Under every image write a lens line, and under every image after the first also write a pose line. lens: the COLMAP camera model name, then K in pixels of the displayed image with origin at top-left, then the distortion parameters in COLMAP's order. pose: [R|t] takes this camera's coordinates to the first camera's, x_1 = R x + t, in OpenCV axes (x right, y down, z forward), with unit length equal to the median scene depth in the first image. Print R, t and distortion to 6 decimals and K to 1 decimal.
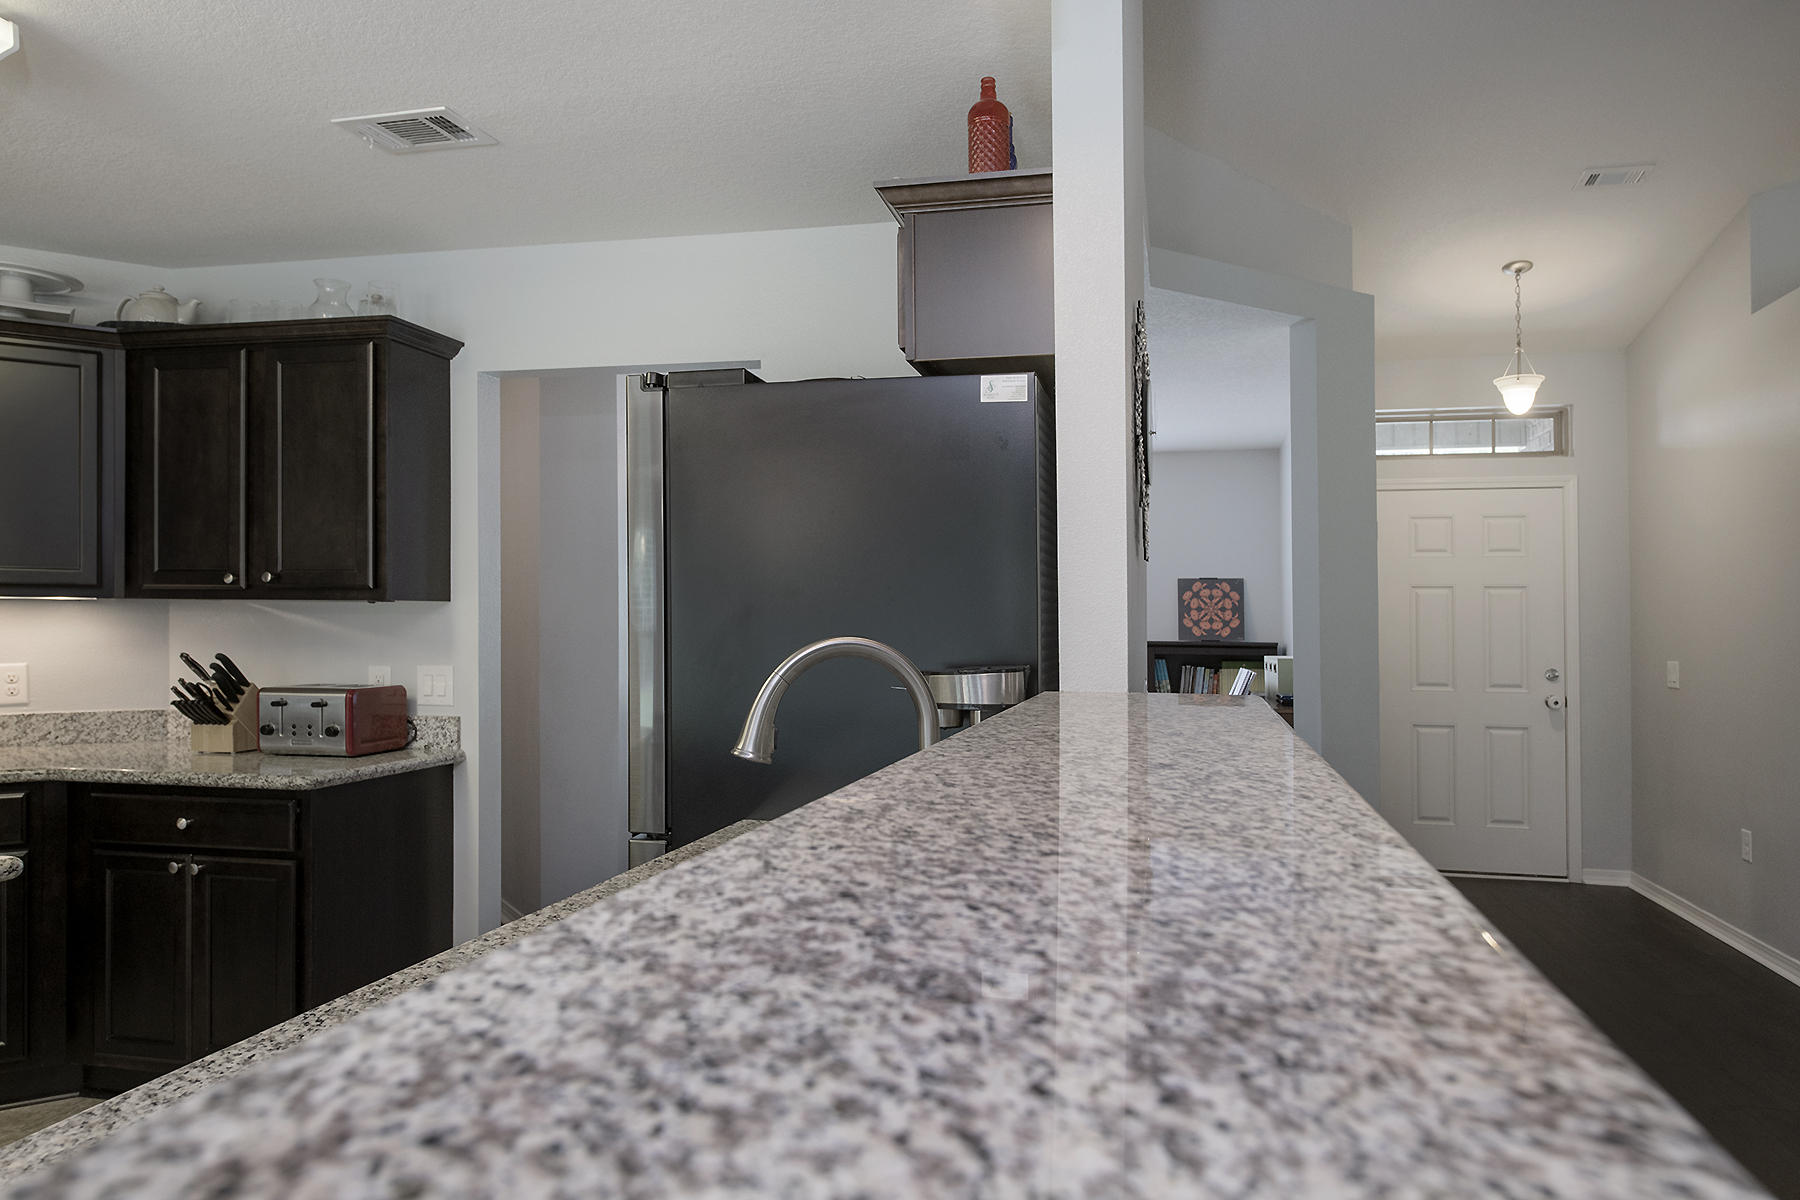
lens RADIAL K [[1183.1, 0, 900.0], [0, 1183.1, 600.0], [0, 0, 1]] dist [0.030426, 0.000294]
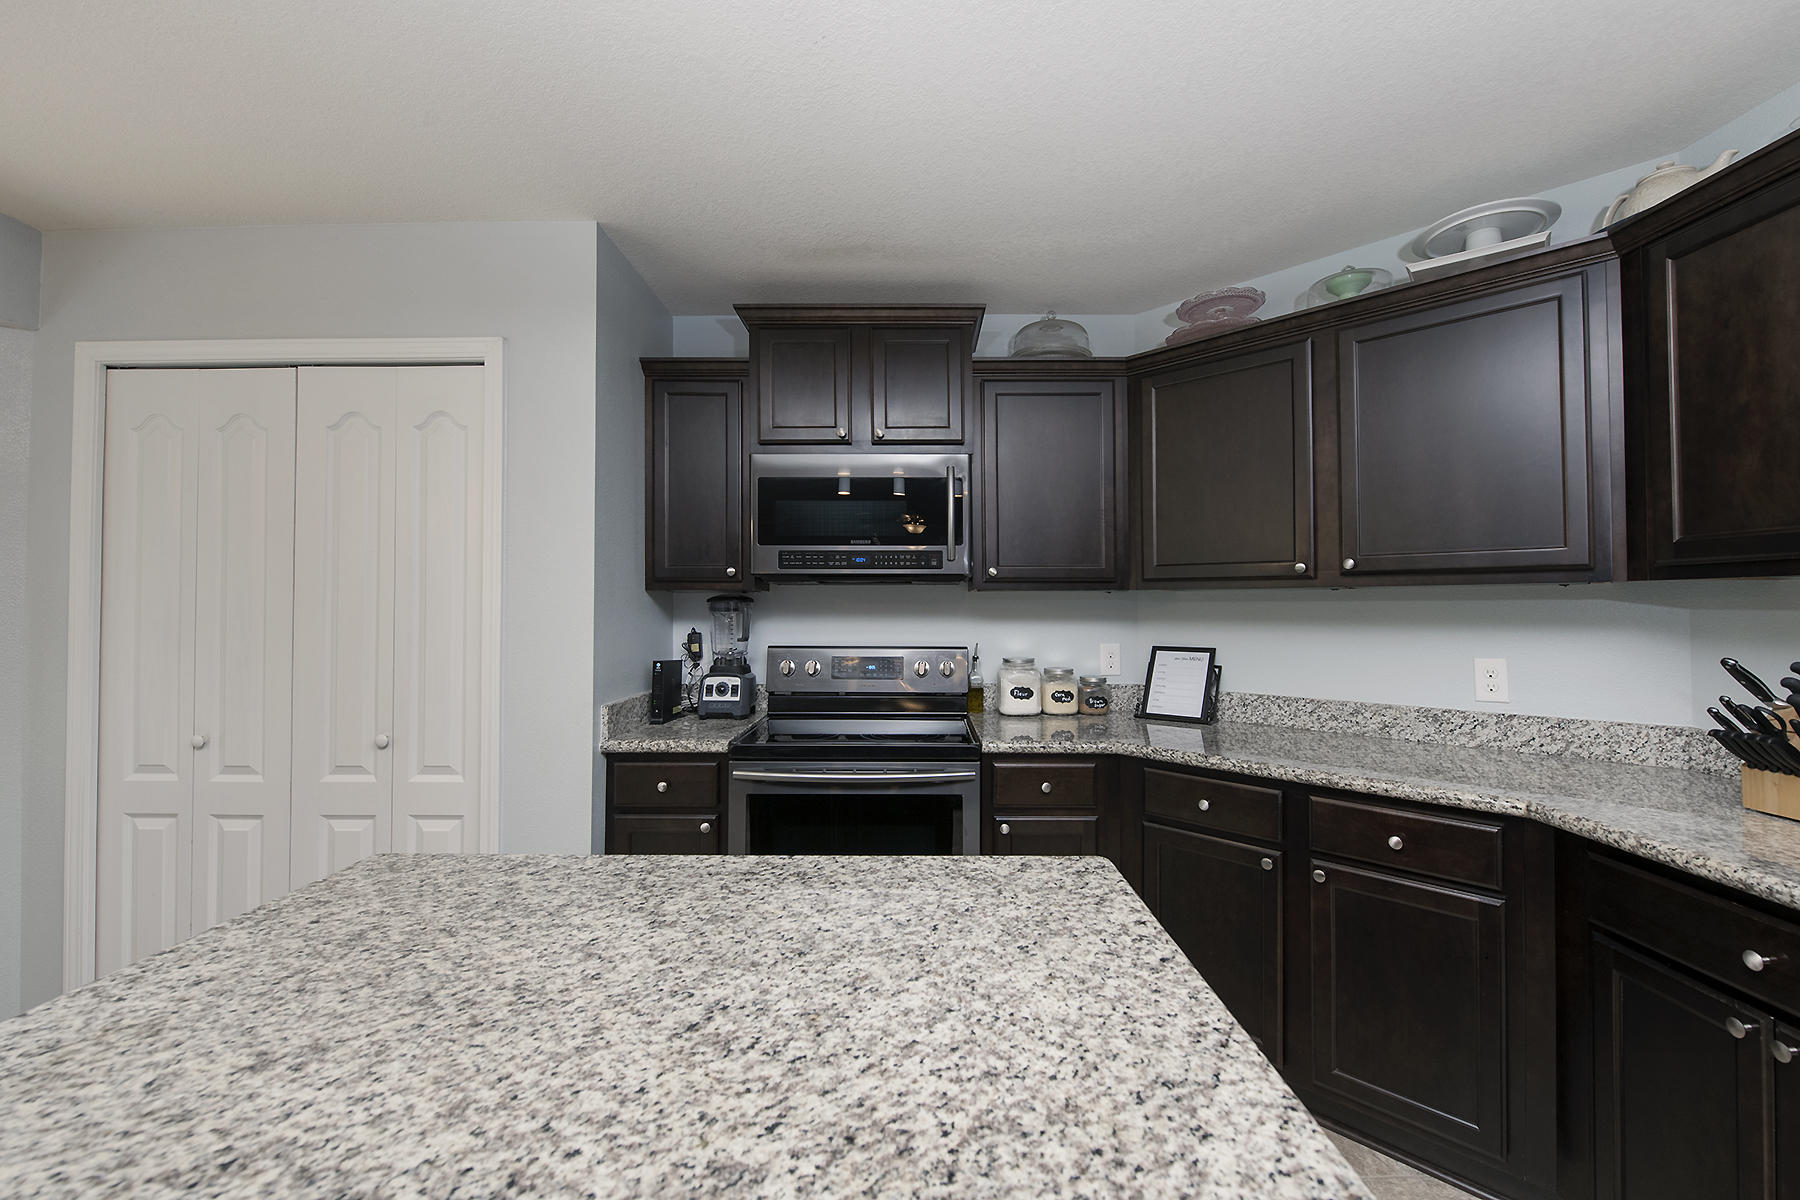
lens RADIAL K [[732.5, 0, 932.0], [0, 732.5, 601.5], [0, 0, 1]] dist [-0.011169, -0.002542]
pose [[0.245556, -0.012530, -0.969301, -0.318445], [0.015348, 0.999841, -0.009036, 0.008853], [0.969261, -0.012658, 0.245710, 0.471662]]
